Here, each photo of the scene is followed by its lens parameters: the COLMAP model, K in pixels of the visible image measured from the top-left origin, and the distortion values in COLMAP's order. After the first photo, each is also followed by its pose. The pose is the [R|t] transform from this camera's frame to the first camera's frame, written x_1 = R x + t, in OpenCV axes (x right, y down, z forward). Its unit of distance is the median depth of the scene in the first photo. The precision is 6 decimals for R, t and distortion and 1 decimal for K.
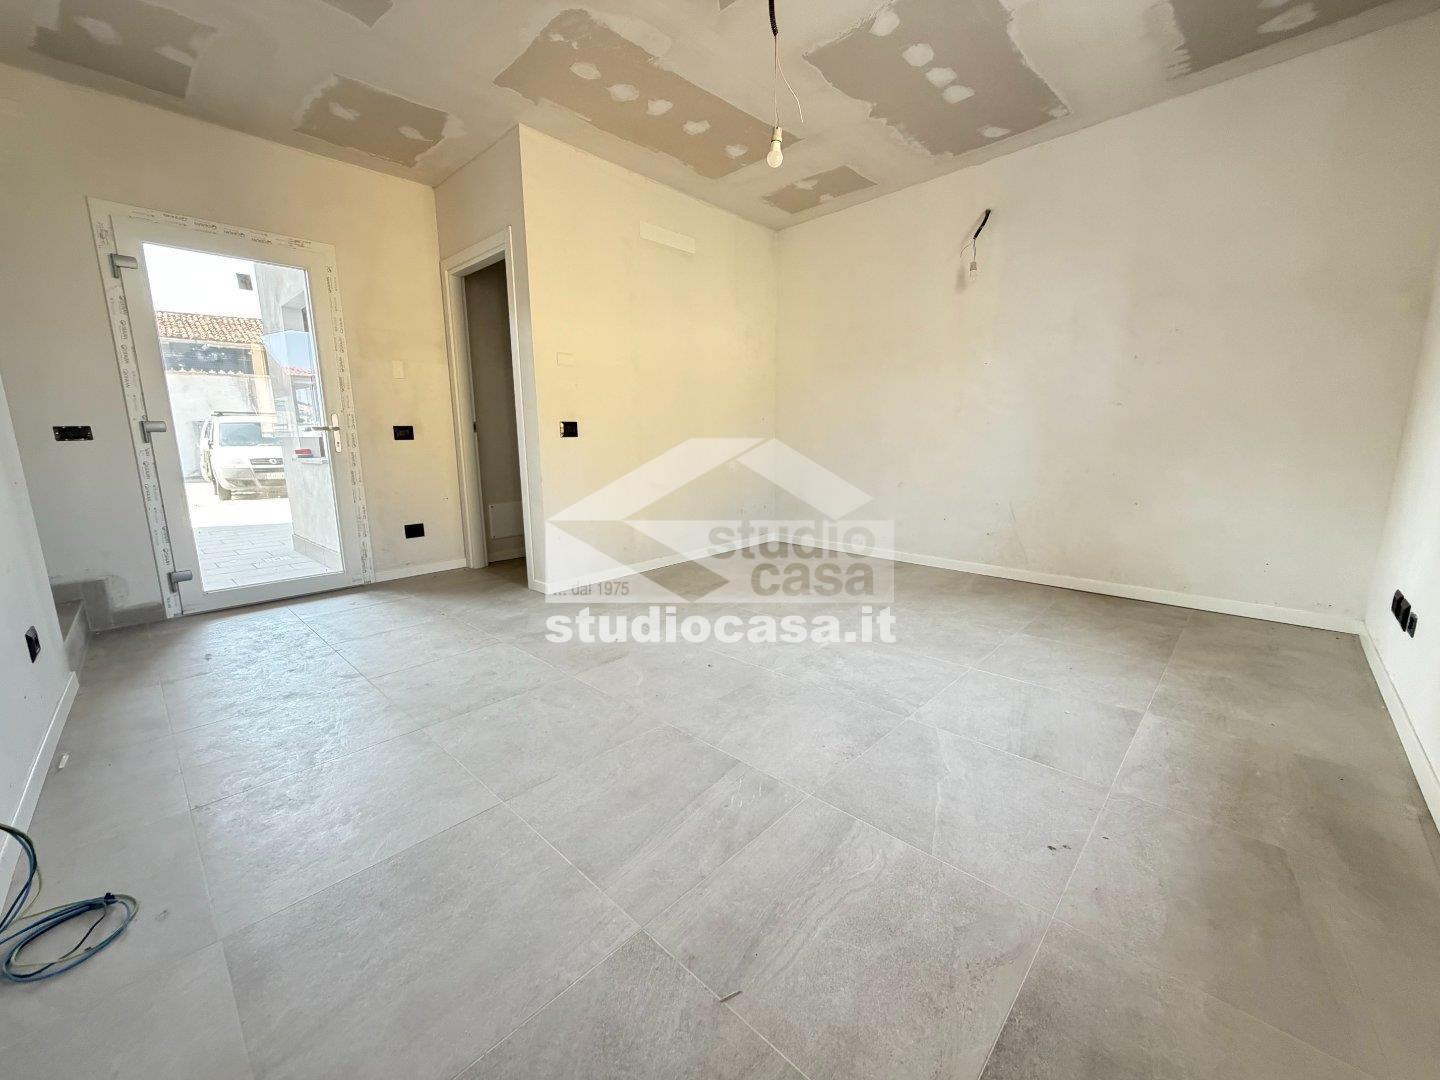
lens RADIAL K [[574.3, 0, 710.8], [0, 574.3, 541.4], [0, 0, 1]] dist [0.000793, 0.000107]
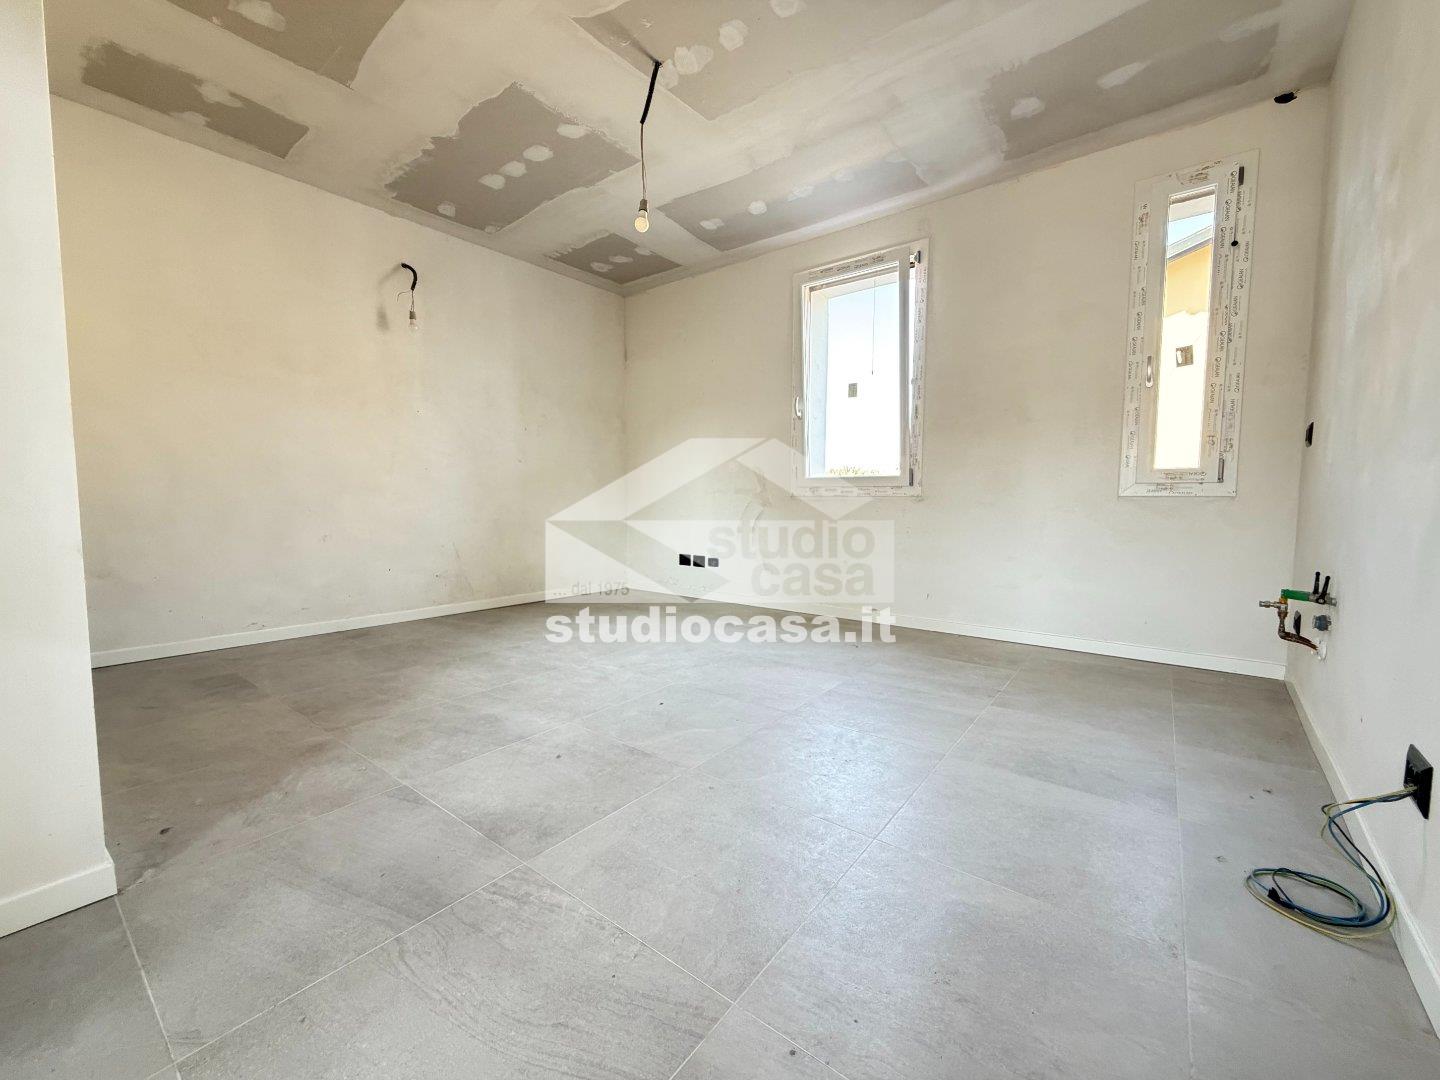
lens RADIAL K [[574.3, 0, 713.7], [0, 574.3, 543.6], [0, 0, 1]] dist [0.000793, 0.000107]
pose [[-0.106678, -0.066542, 0.992065, -0.909611], [0.181523, 0.979686, 0.085232, -0.105377], [-0.977583, 0.189175, -0.092432, 0.929328]]
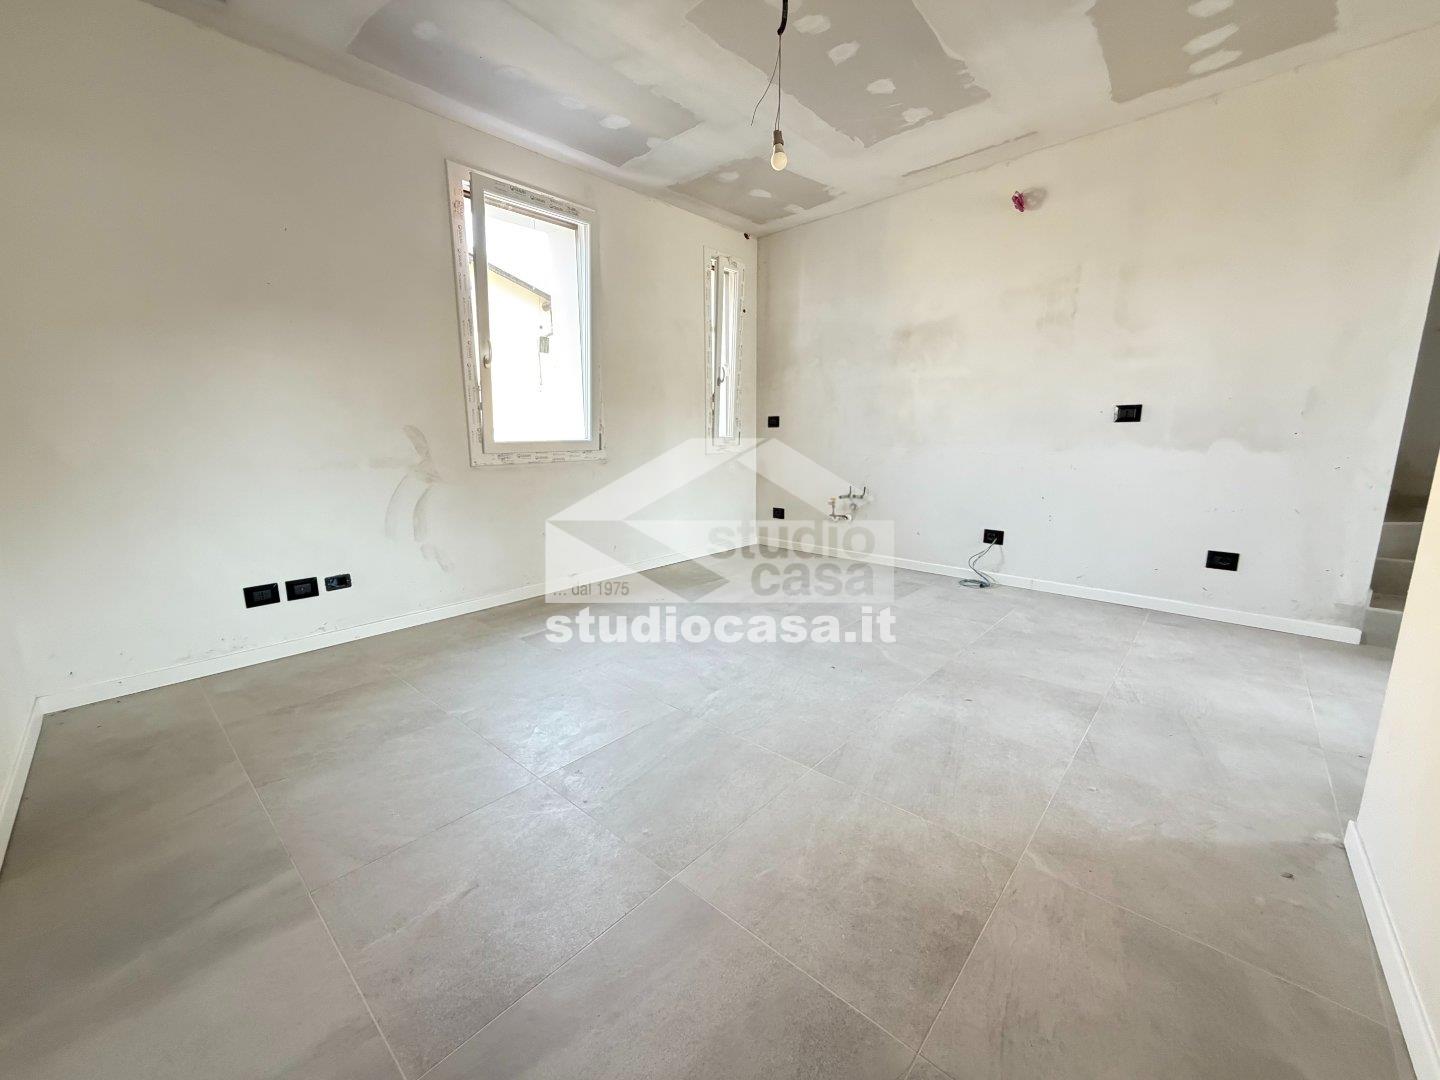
lens RADIAL K [[574.3, 0, 713.9], [0, 574.3, 543.1], [0, 0, 1]] dist [0.000793, 0.000107]
pose [[-0.999302, 0.027062, -0.025740, 0.227588], [0.015686, 0.929557, 0.368344, -0.366209], [0.033895, 0.367683, -0.929333, 1.822629]]
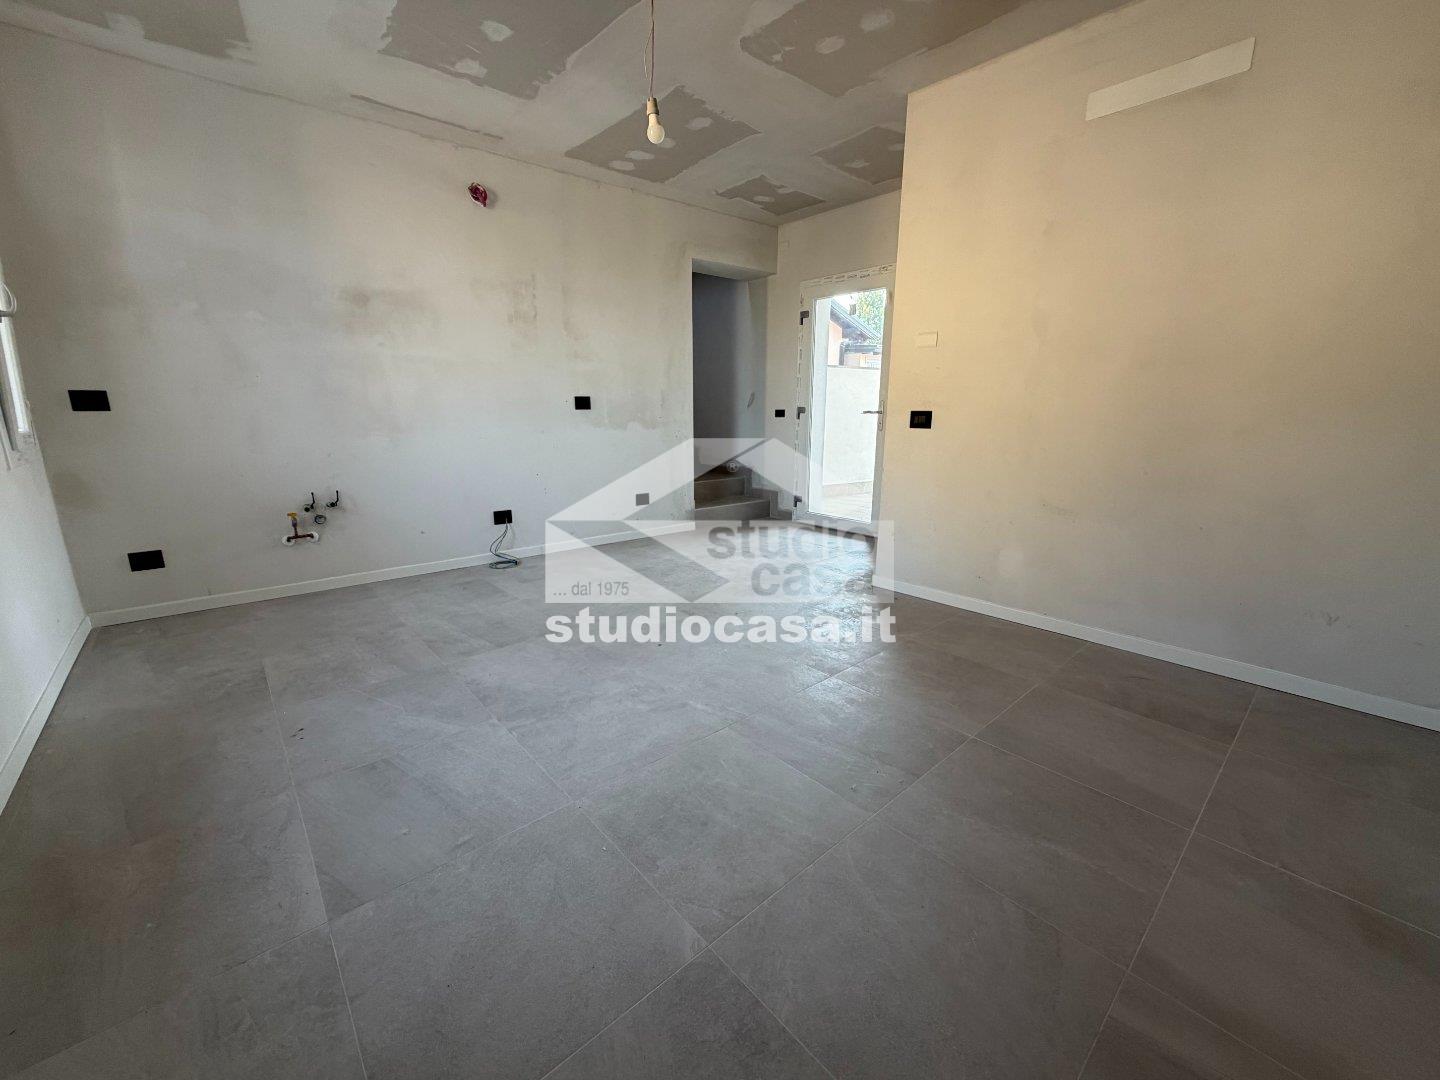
lens RADIAL K [[574.3, 0, 716.2], [0, 574.3, 542.5], [0, 0, 1]] dist [0.000793, 0.000107]
pose [[-0.082108, 0.242446, -0.966684, 0.971972], [-0.183947, 0.949608, 0.253788, -0.258841], [0.979501, 0.198657, -0.033373, 1.072640]]
